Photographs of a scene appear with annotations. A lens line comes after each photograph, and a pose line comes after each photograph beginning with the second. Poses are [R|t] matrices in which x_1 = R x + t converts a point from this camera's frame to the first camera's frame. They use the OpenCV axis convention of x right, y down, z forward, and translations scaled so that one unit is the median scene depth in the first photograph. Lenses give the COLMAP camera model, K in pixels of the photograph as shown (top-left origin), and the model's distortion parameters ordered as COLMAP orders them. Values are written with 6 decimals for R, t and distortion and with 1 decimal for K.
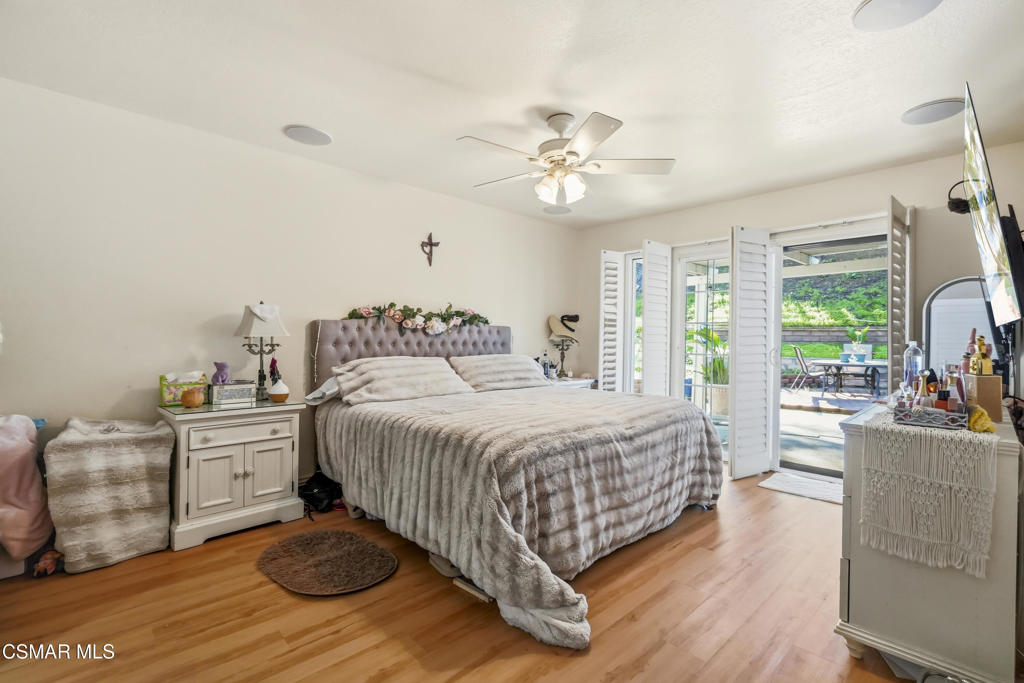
lens RADIAL K [[469.1, 0, 516.1], [0, 469.1, 343.7], [0, 0, 1]] dist [-0.002885, 0.000130]
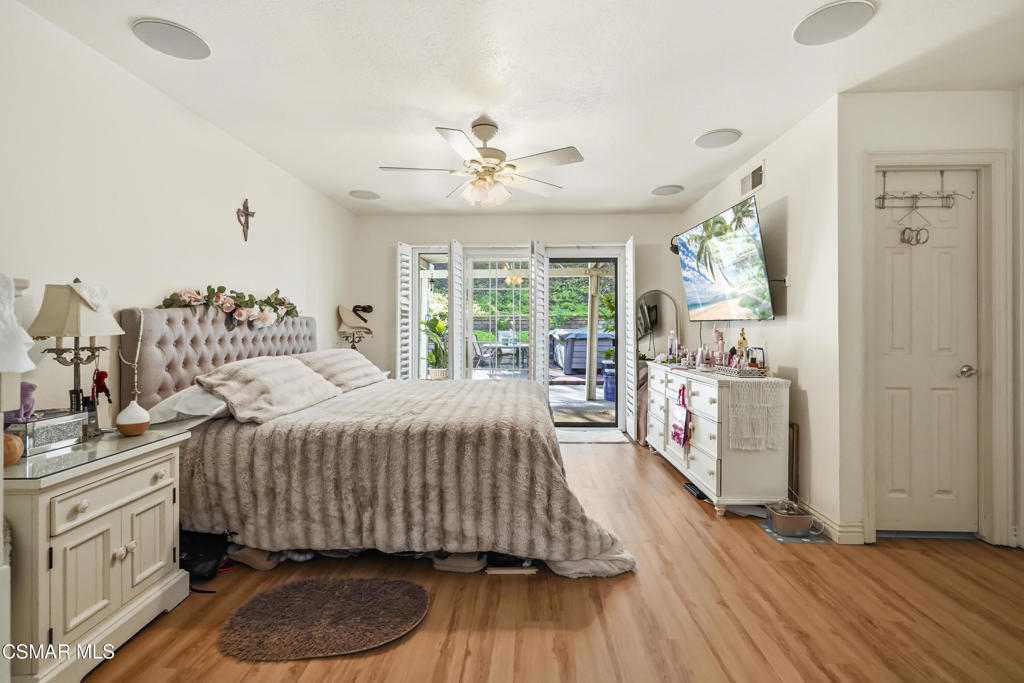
lens RADIAL K [[479.5, 0, 516.7], [0, 479.5, 330.6], [0, 0, 1]] dist [-0.002188, 0.000060]
pose [[0.713346, -0.014033, 0.700672, -0.490882], [0.015053, 0.999876, 0.004700, -0.013736], [-0.700650, 0.007194, 0.713468, 0.126253]]
